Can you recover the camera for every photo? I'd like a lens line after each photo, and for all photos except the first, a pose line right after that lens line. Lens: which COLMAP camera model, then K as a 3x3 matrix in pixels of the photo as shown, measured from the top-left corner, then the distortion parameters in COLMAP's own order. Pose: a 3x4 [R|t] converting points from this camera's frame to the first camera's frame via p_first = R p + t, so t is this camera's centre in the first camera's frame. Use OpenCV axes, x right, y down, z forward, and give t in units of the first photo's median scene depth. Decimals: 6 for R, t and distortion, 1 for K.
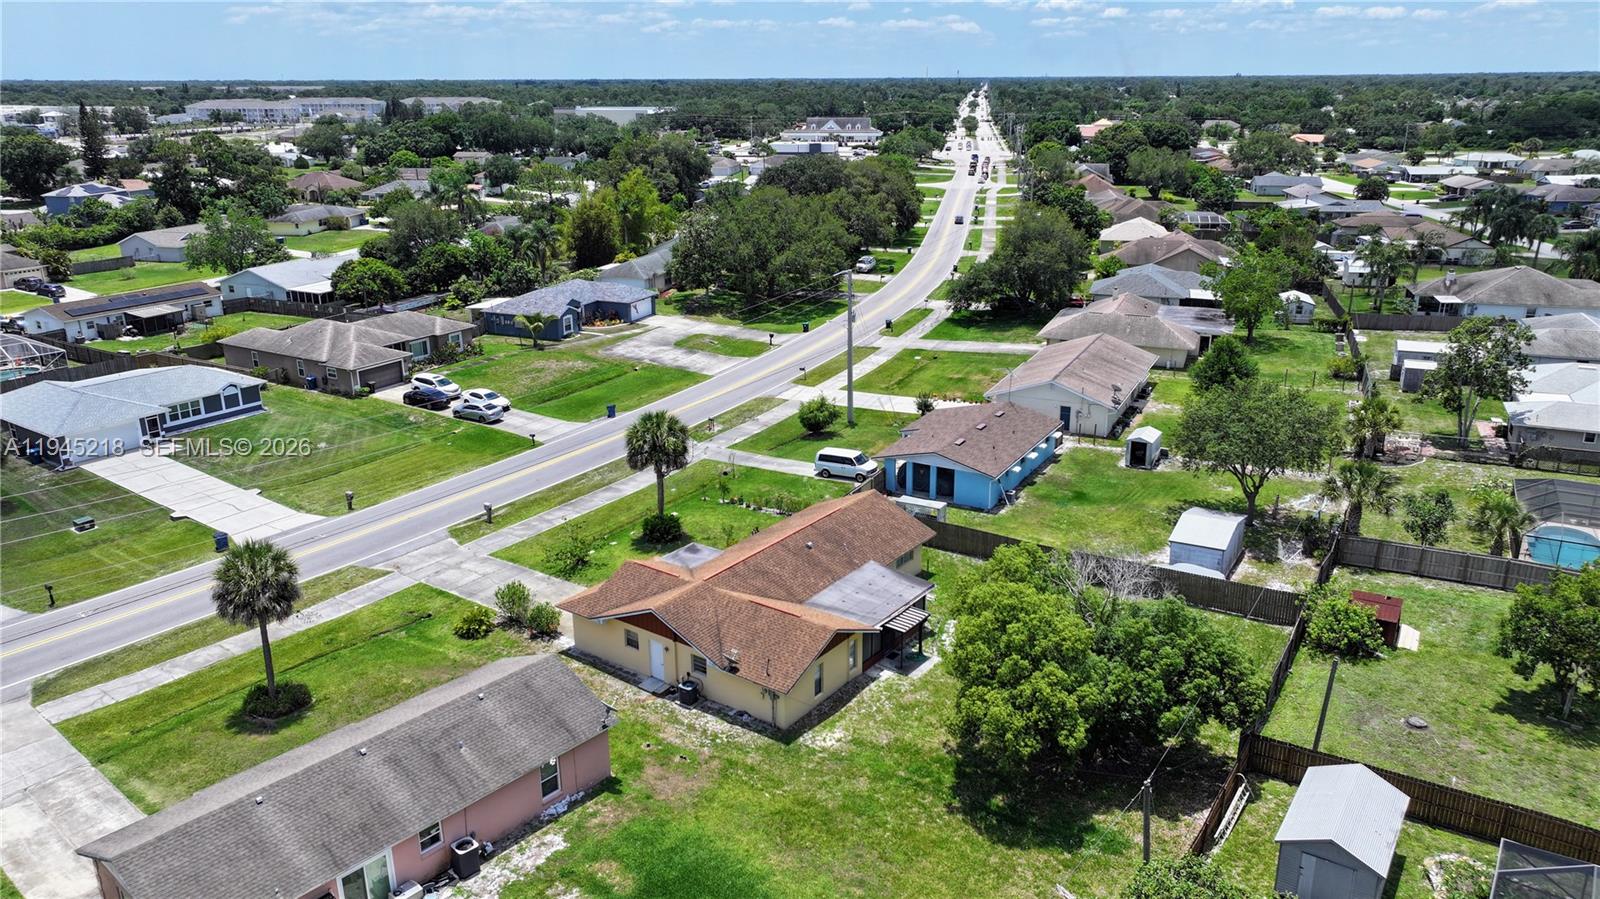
lens RADIAL K [[1120.6, 0, 800.0], [0, 1120.6, 449.5], [0, 0, 1]] dist [0.010708, 0.008955]
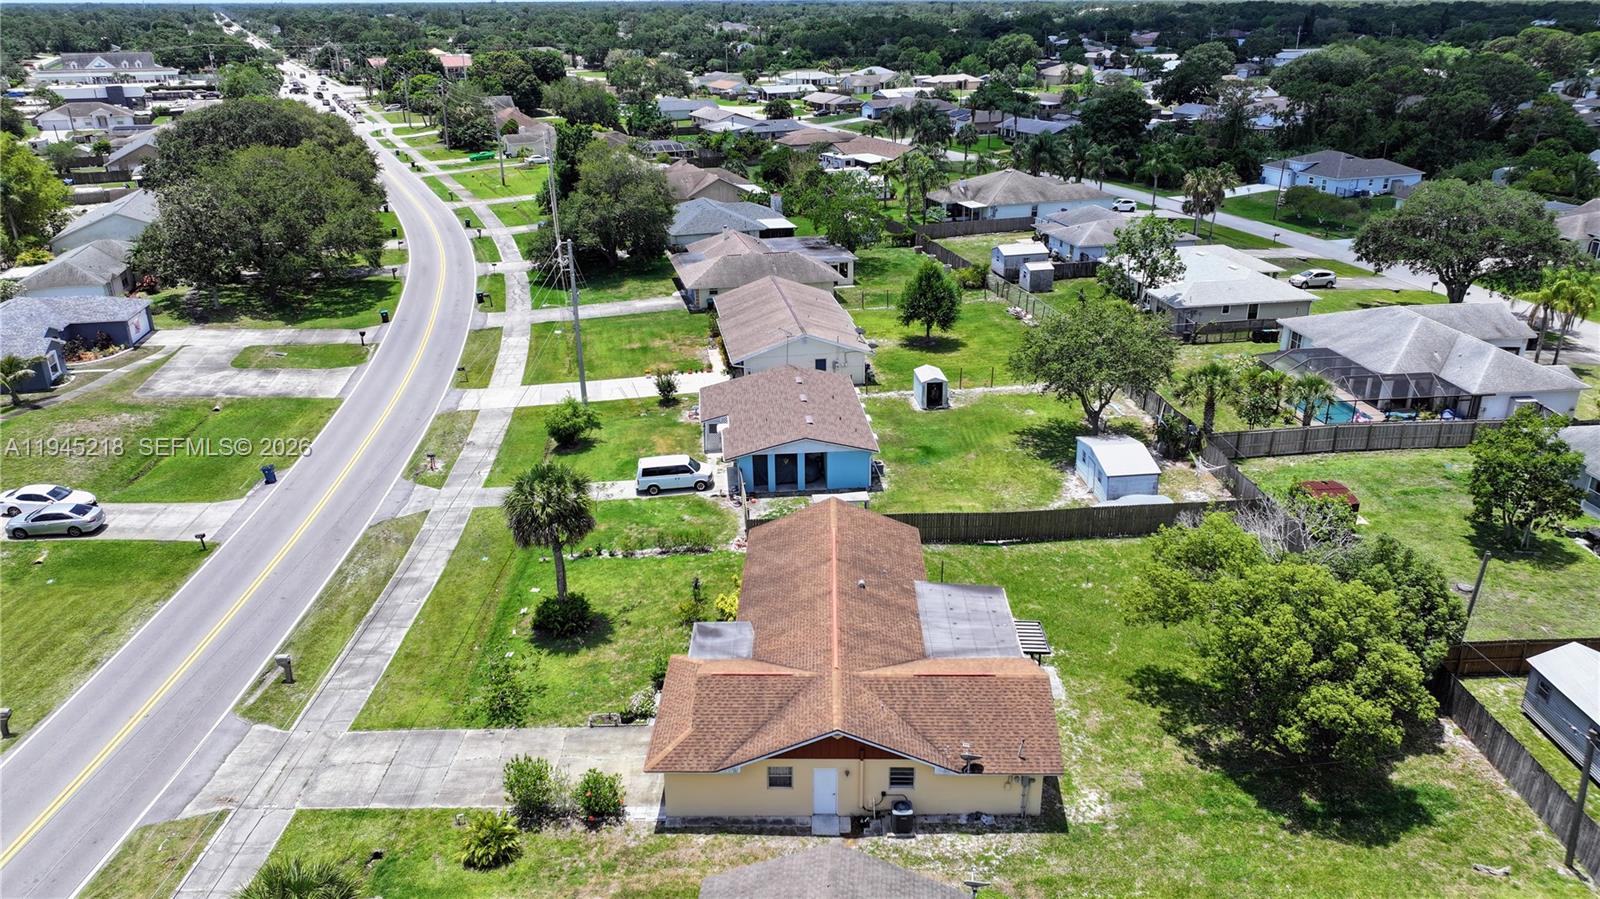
lens RADIAL K [[1127.9, 0, 800.0], [0, 1127.9, 449.5], [0, 0, 1]] dist [0.003167, 0.003629]
pose [[0.816668, -0.215012, 0.535558, -0.329092], [0.184717, 0.976572, 0.110394, -0.079785], [-0.546747, 0.008771, 0.837252, 0.253085]]
